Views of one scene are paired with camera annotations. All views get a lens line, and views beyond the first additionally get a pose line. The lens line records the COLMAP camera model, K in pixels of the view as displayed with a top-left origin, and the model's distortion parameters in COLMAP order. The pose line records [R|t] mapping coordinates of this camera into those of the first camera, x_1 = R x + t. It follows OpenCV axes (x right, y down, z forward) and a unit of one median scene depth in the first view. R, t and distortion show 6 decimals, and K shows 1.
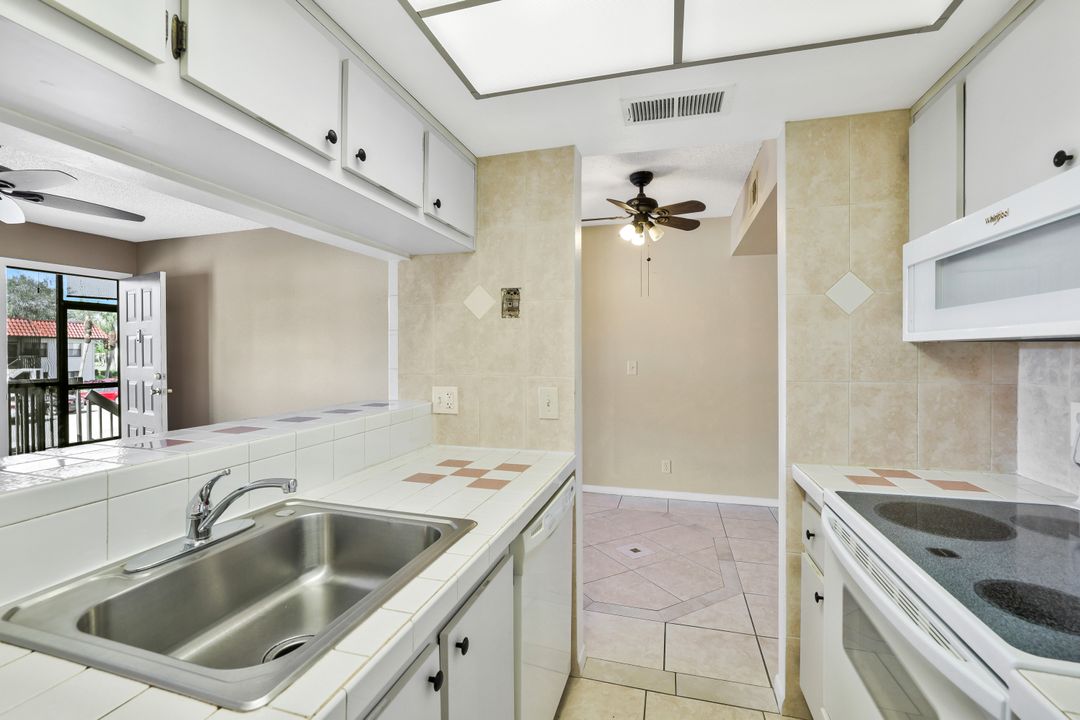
lens RADIAL K [[474.3, 0, 533.1], [0, 474.3, 351.9], [0, 0, 1]] dist [-0.055900, 0.015952]
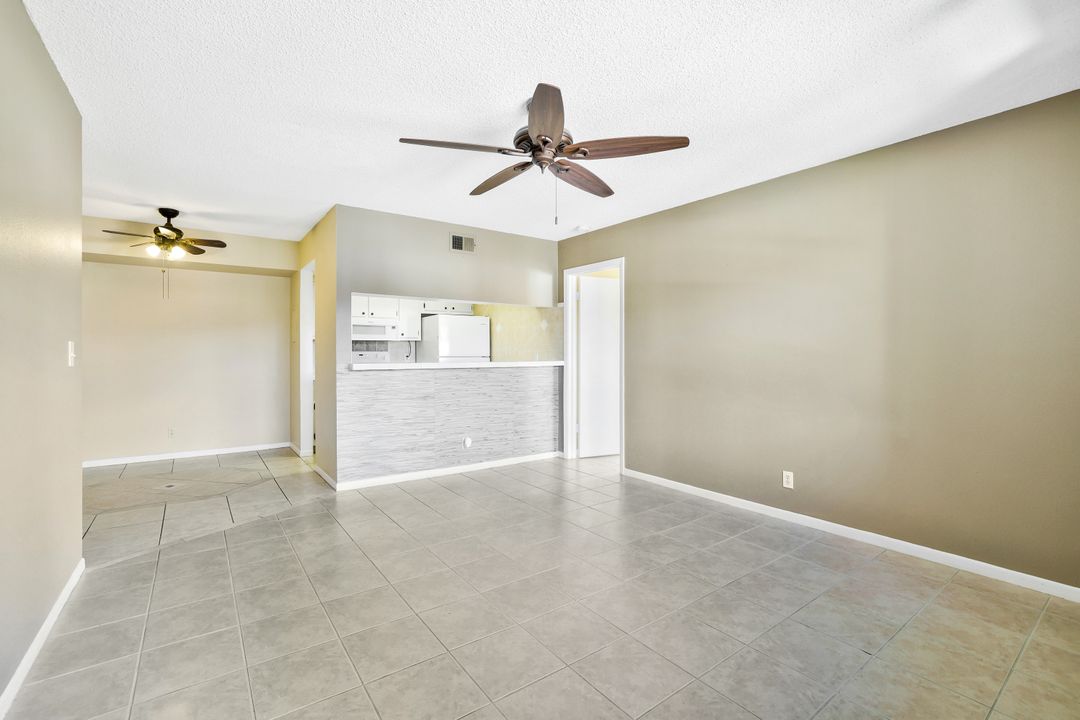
lens RADIAL K [[474.3, 0, 533.1], [0, 474.3, 351.9], [0, 0, 1]] dist [-0.055900, 0.015952]
pose [[-0.788066, -0.002793, 0.615584, -2.286761], [0.003240, 0.999957, 0.008685, 0.042834], [-0.615582, 0.008839, -0.788023, 2.248736]]
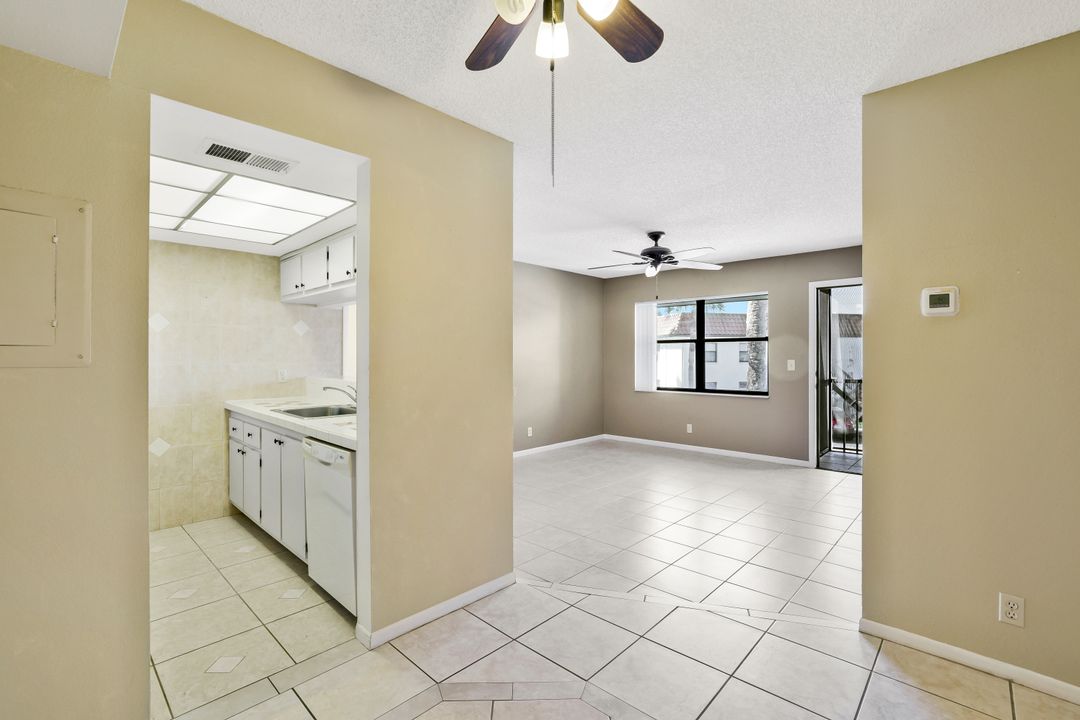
lens RADIAL K [[474.3, 0, 533.1], [0, 474.3, 351.9], [0, 0, 1]] dist [-0.055900, 0.015952]
pose [[-0.478381, -0.007099, -0.878124, 0.856989], [-0.003538, 0.999975, -0.006157, 0.018465], [0.878145, 0.000162, -0.478394, 1.847946]]
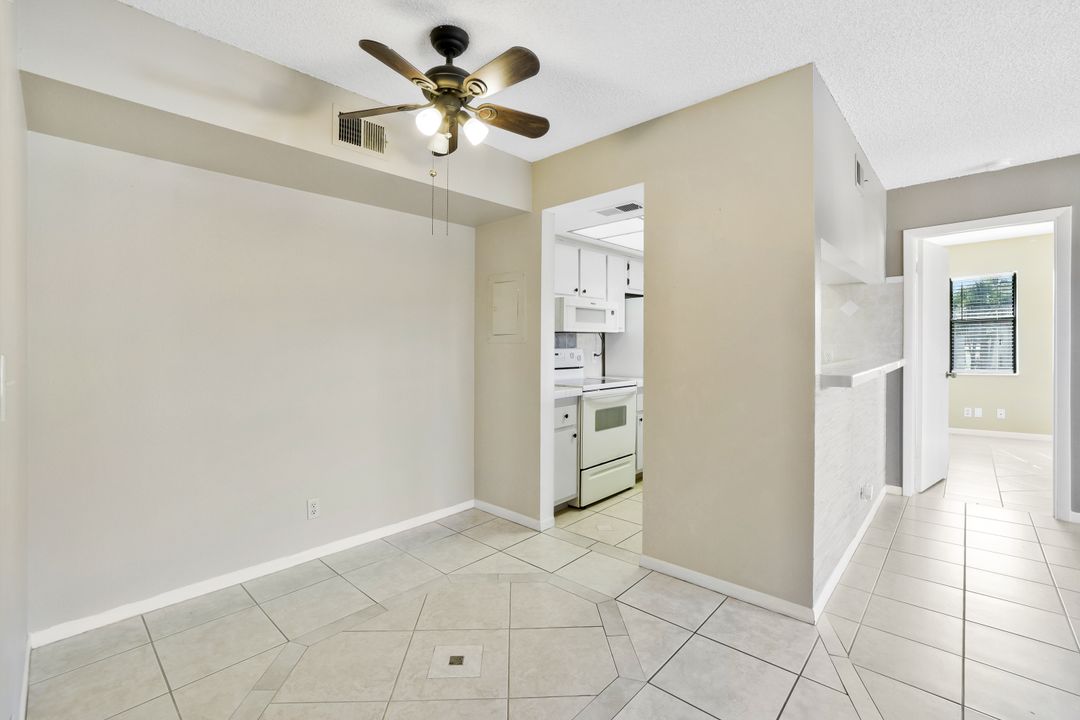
lens RADIAL K [[474.3, 0, 533.1], [0, 474.3, 351.9], [0, 0, 1]] dist [-0.055900, 0.015952]
pose [[-0.883731, 0.002222, 0.467990, -0.242627], [0.015195, 0.999598, 0.023947, 0.022585], [-0.467748, 0.028274, -0.883409, 2.359084]]
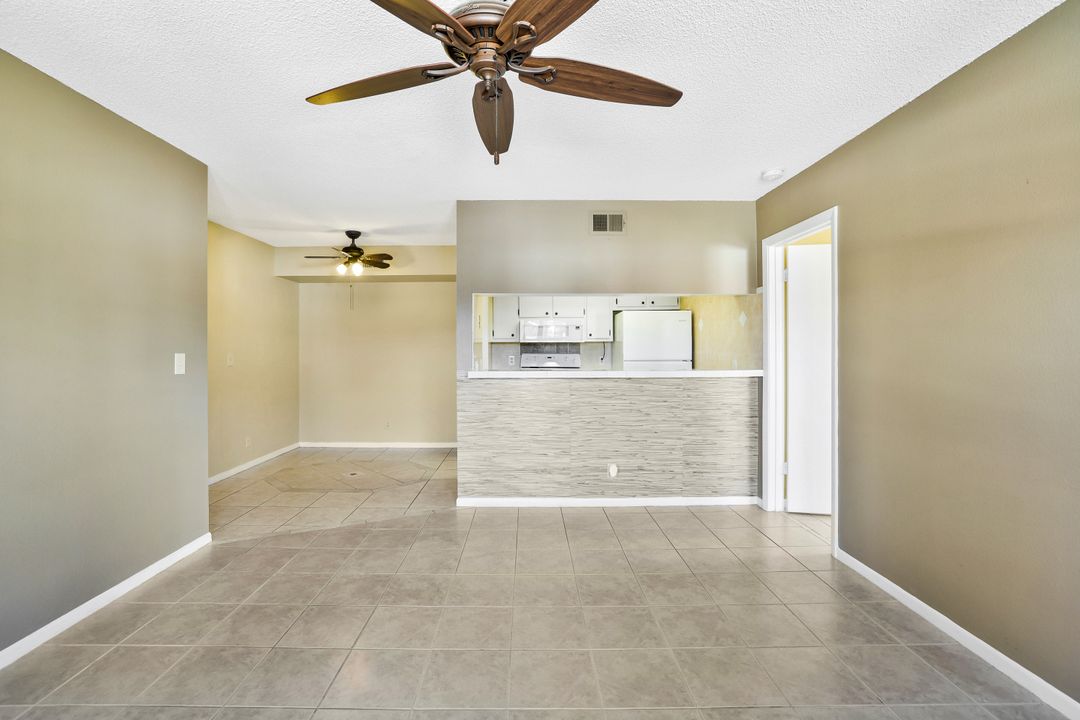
lens RADIAL K [[474.3, 0, 533.1], [0, 474.3, 351.9], [0, 0, 1]] dist [-0.055900, 0.015952]
pose [[-0.280526, -0.008110, 0.959812, -2.297598], [0.010881, 0.999873, 0.011629, 0.013064], [-0.959785, 0.013706, -0.280403, 1.389141]]
